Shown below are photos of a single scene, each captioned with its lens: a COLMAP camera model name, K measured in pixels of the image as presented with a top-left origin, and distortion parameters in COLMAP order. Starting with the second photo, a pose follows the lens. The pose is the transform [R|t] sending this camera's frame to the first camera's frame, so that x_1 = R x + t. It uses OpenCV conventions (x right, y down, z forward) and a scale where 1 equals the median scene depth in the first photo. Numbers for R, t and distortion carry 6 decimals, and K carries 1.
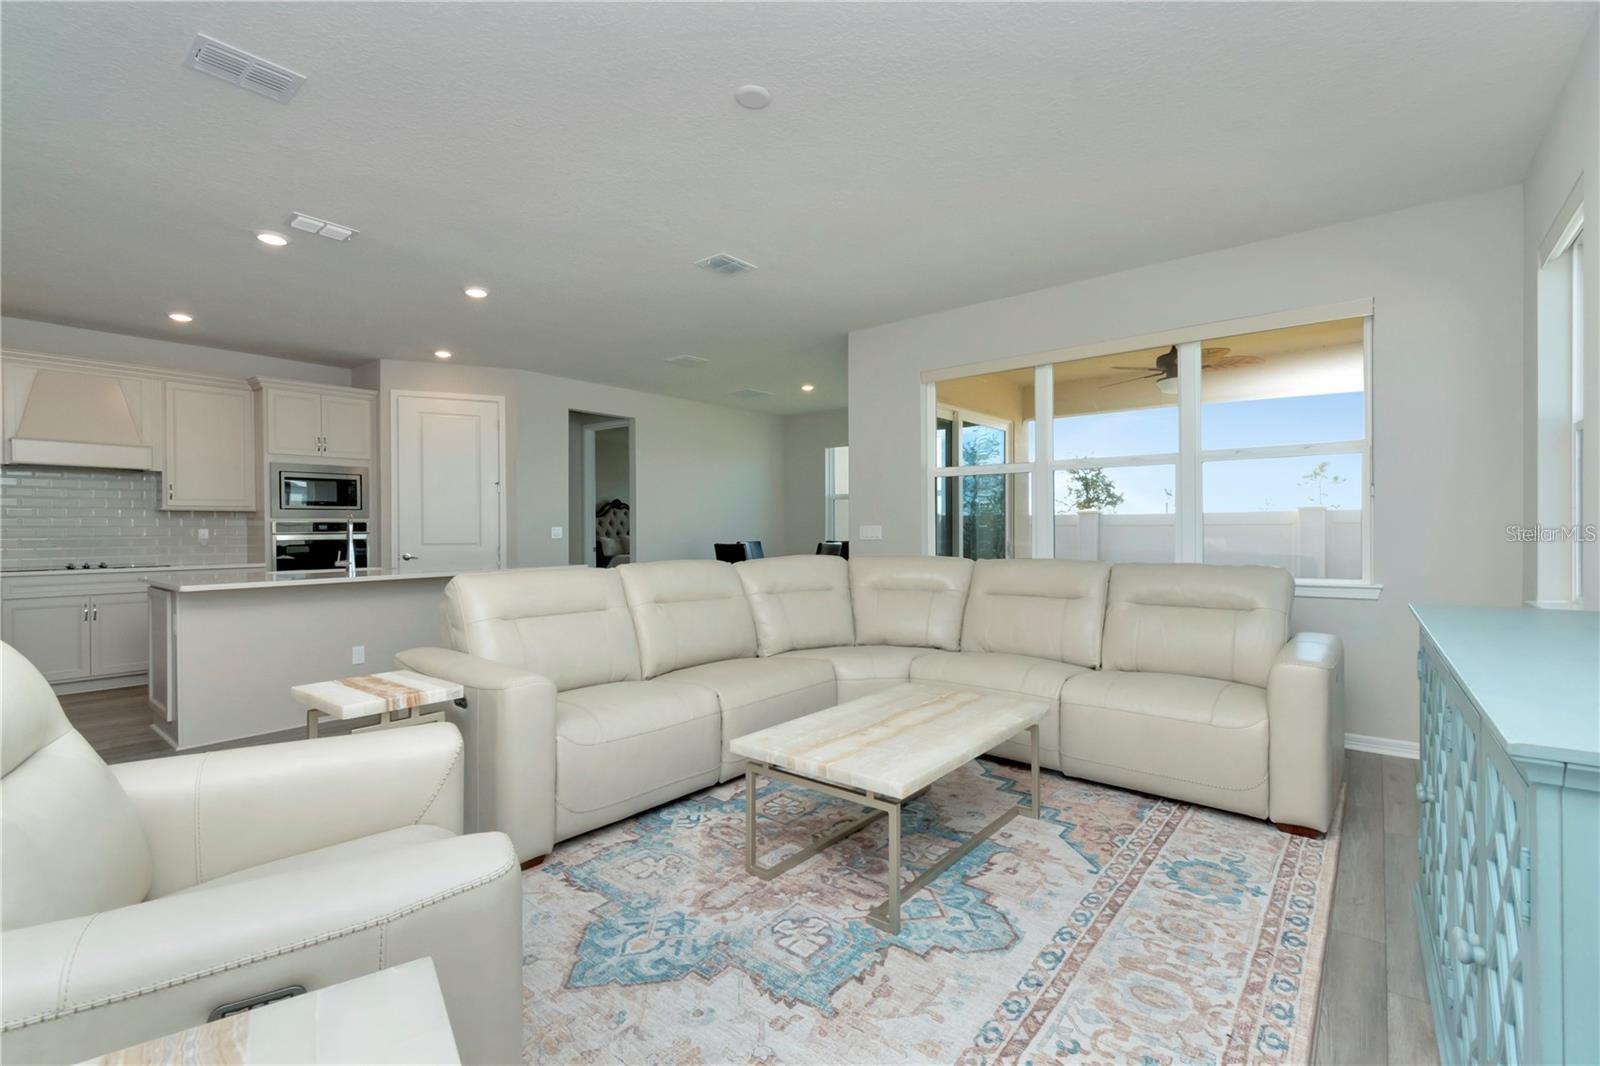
lens RADIAL K [[707.6, 0, 803.7], [0, 707.6, 533.8], [0, 0, 1]] dist [0.004808, -0.007585]
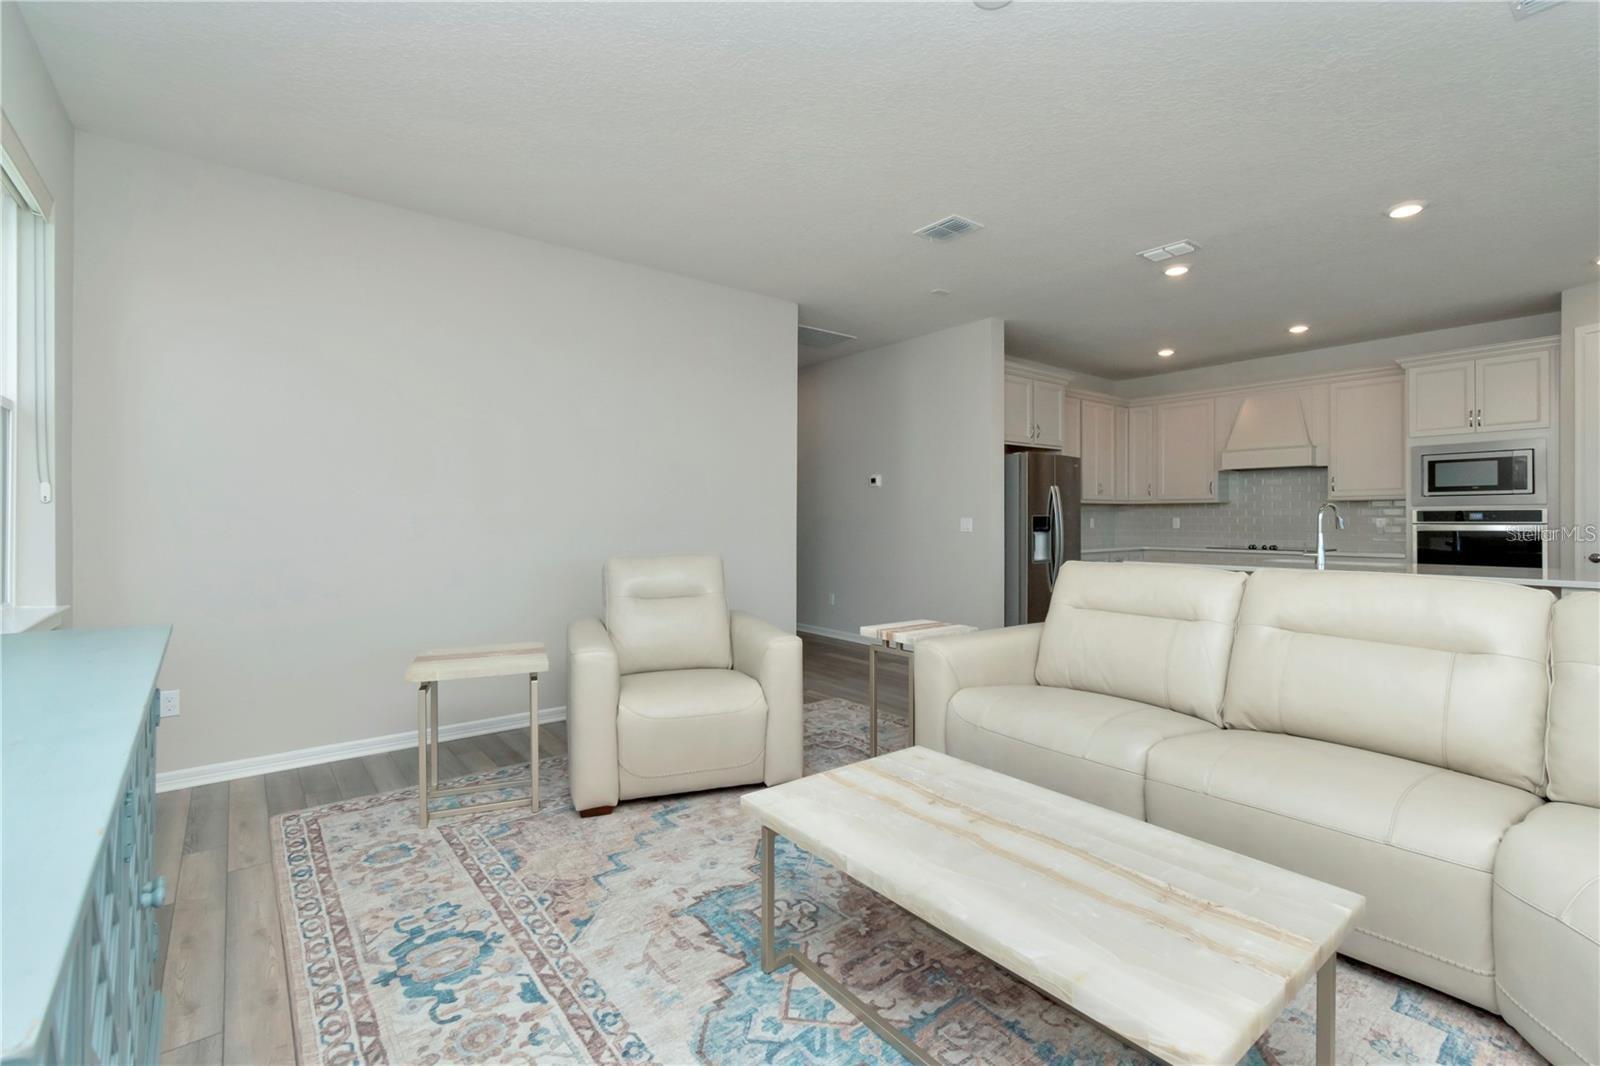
lens RADIAL K [[707.6, 0, 801.9], [0, 707.6, 521.4], [0, 0, 1]] dist [0.004808, -0.007585]
pose [[-0.215496, 0.007360, -0.976477, 0.962471], [-0.007688, 0.999928, 0.009234, -0.015089], [0.976475, 0.009497, -0.215424, 1.193366]]
